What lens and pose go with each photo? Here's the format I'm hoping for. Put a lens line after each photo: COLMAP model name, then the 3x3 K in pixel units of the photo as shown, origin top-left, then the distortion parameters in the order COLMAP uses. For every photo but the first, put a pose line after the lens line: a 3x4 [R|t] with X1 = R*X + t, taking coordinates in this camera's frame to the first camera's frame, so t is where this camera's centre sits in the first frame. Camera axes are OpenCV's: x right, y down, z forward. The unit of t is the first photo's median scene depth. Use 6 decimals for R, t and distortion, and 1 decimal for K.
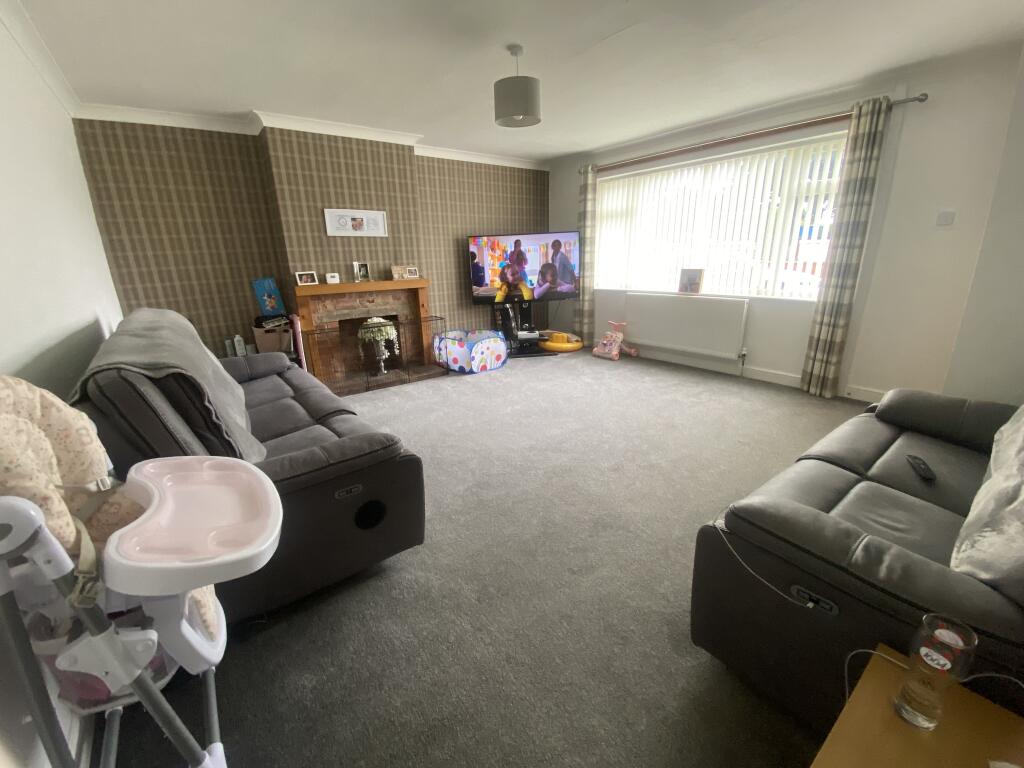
lens RADIAL K [[414.2, 0, 505.8], [0, 414.2, 383.0], [0, 0, 1]] dist [0.030603, -0.024019]
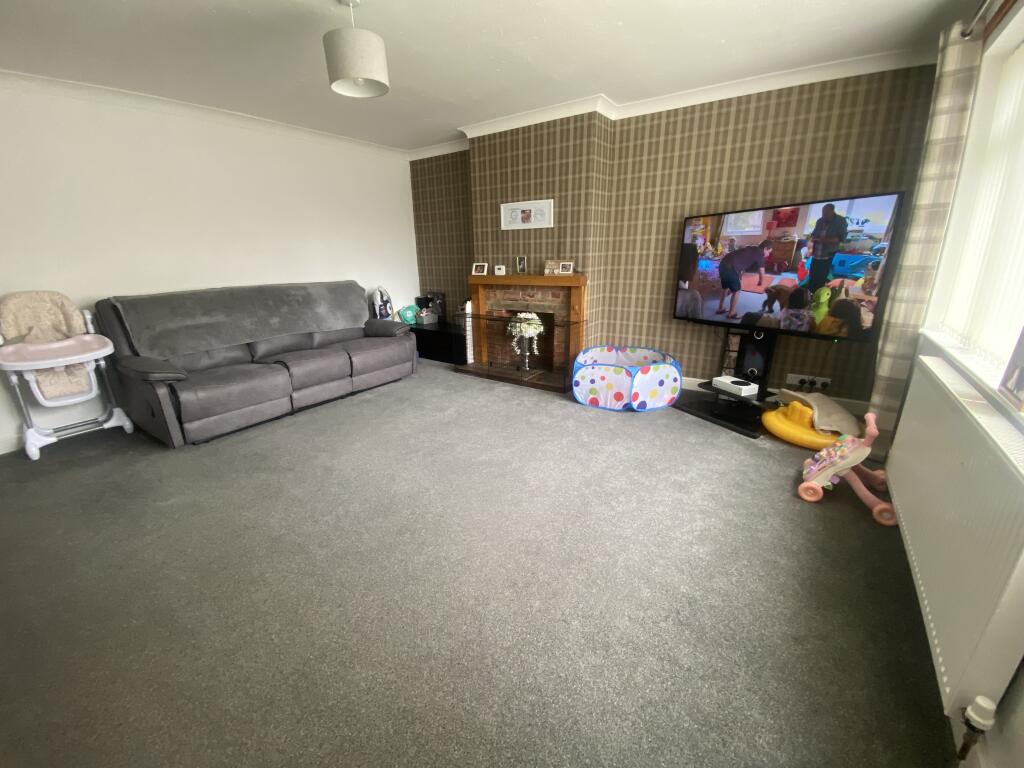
lens RADIAL K [[414.2, 0, 505.8], [0, 414.2, 383.0], [0, 0, 1]] dist [0.030603, -0.024019]
pose [[0.313511, 0.303566, -0.899755, 0.601419], [-0.268383, 0.937219, 0.222690, -0.207724], [0.910868, 0.171663, 0.375300, 0.624128]]
